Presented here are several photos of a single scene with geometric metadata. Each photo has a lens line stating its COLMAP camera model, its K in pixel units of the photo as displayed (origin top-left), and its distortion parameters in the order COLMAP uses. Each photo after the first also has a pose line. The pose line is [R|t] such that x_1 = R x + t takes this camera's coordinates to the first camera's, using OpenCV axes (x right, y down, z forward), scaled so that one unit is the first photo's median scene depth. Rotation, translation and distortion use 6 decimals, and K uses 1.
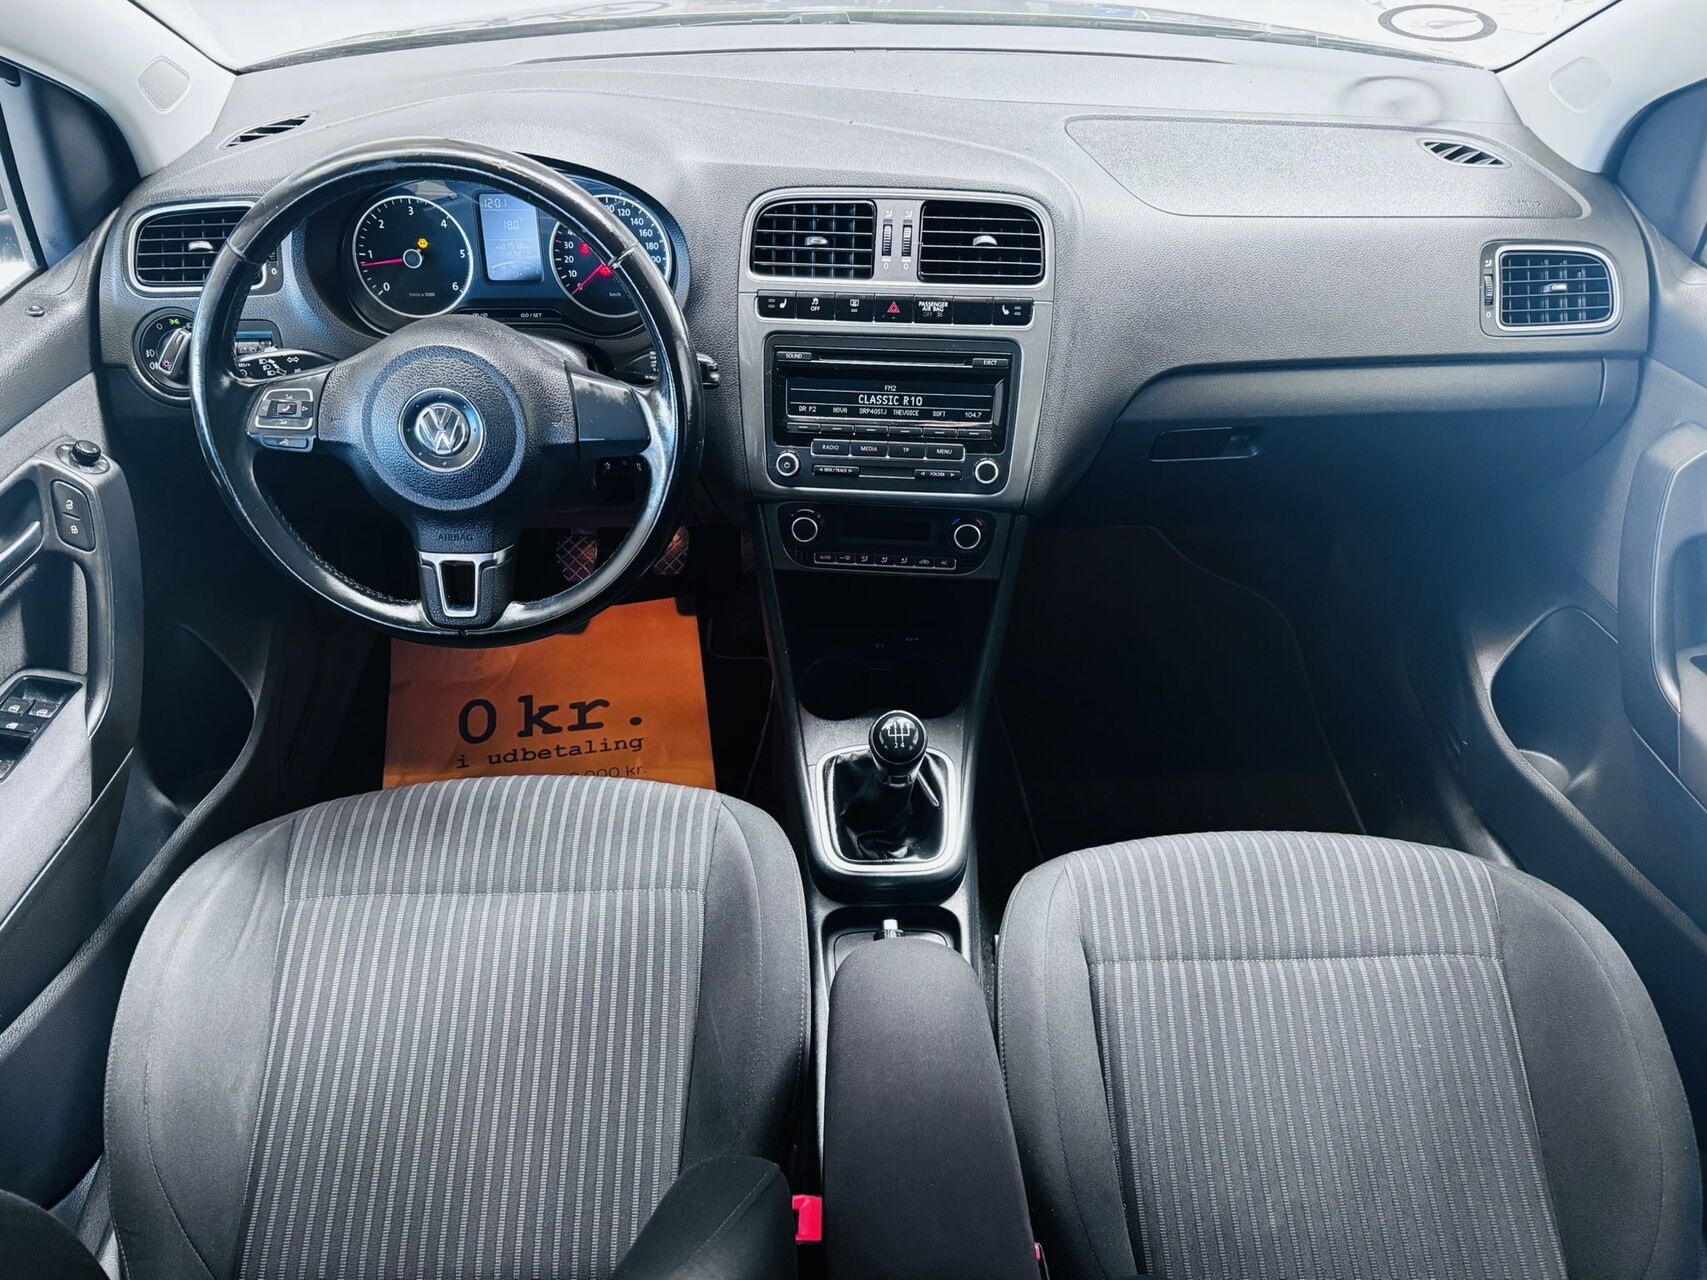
lens RADIAL K [[1206.6, 0, 848.0], [0, 1206.6, 639.2], [0, 0, 1]] dist [0.006242, -0.003899]
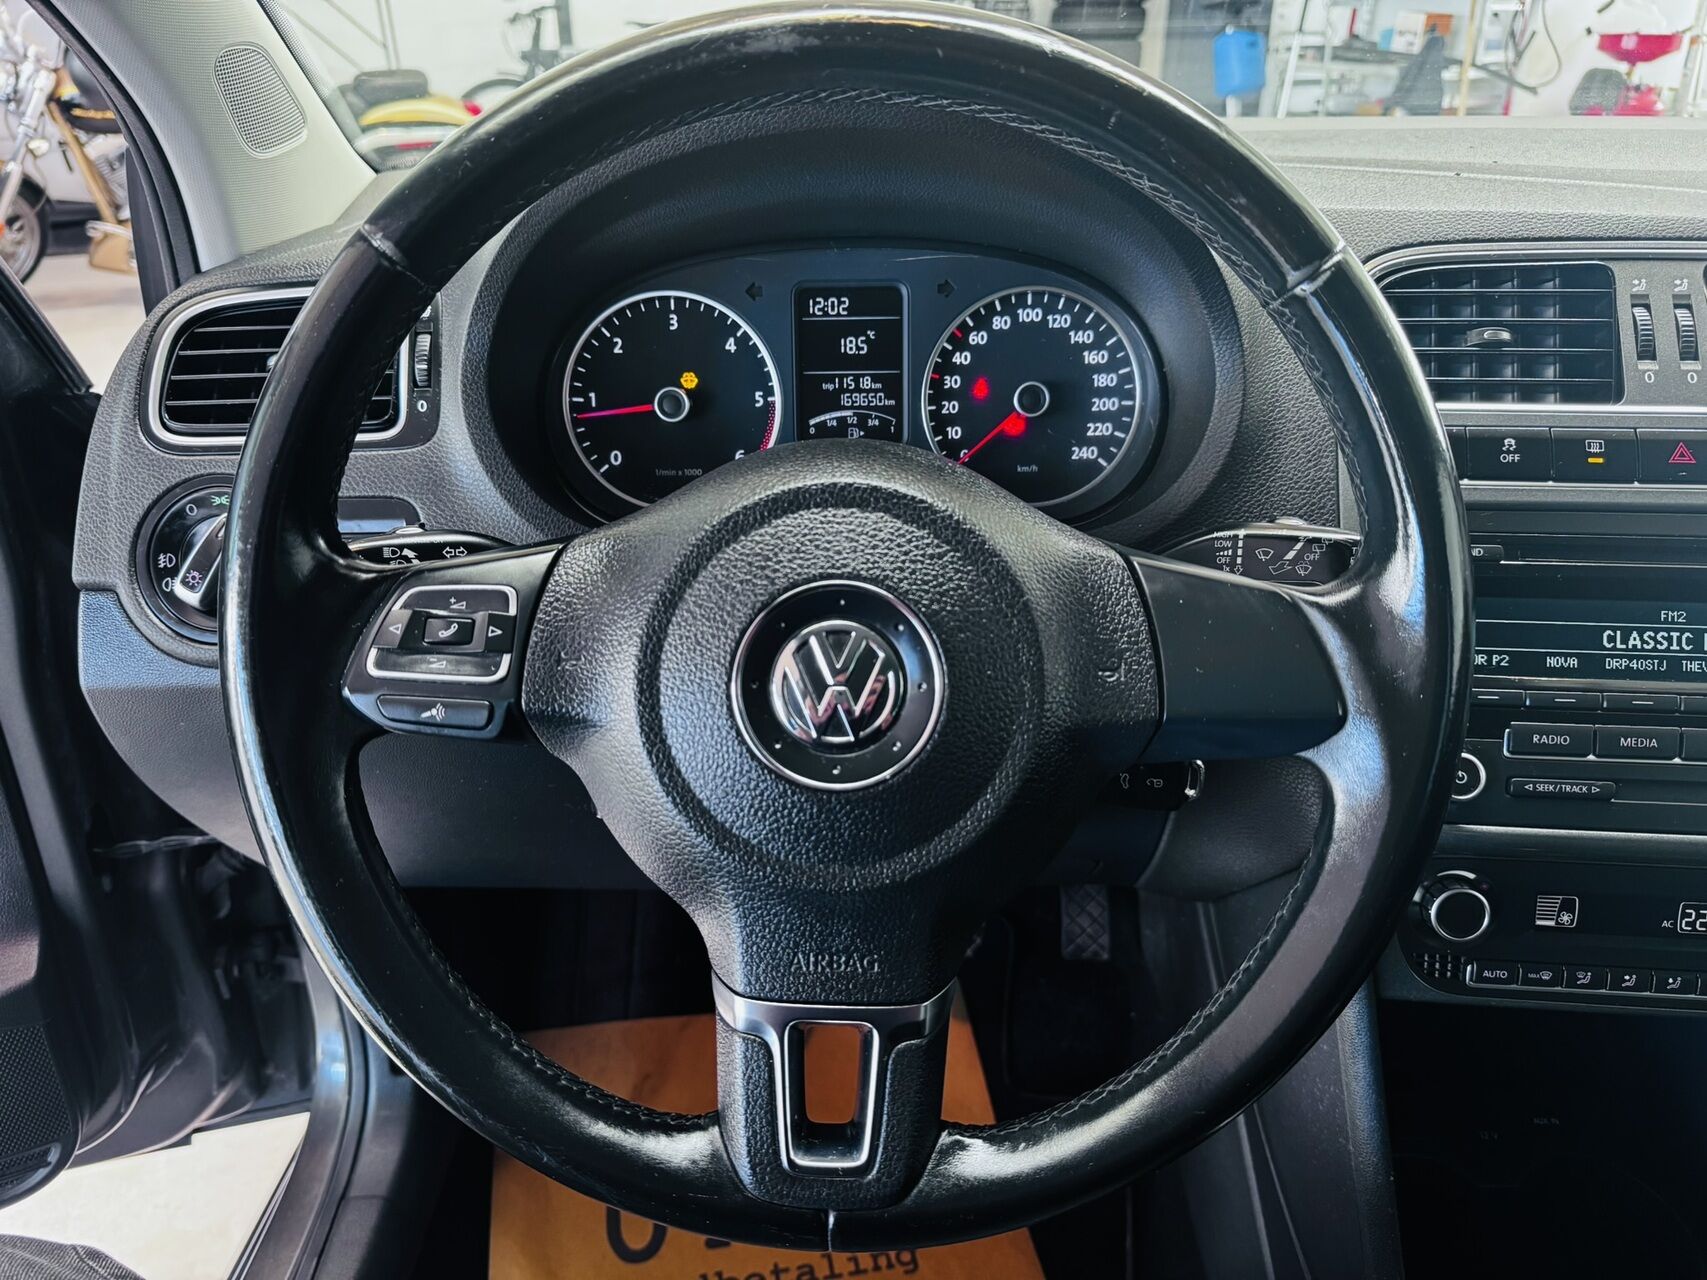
lens RADIAL K [[1206.6, 0, 867.7], [0, 1206.6, 643.7], [0, 0, 1]] dist [0.006242, -0.003899]
pose [[0.999624, -0.005634, -0.026849, -0.275715], [-0.001706, 0.964024, -0.265810, -0.071372], [0.027381, 0.265756, 0.963651, 0.542377]]
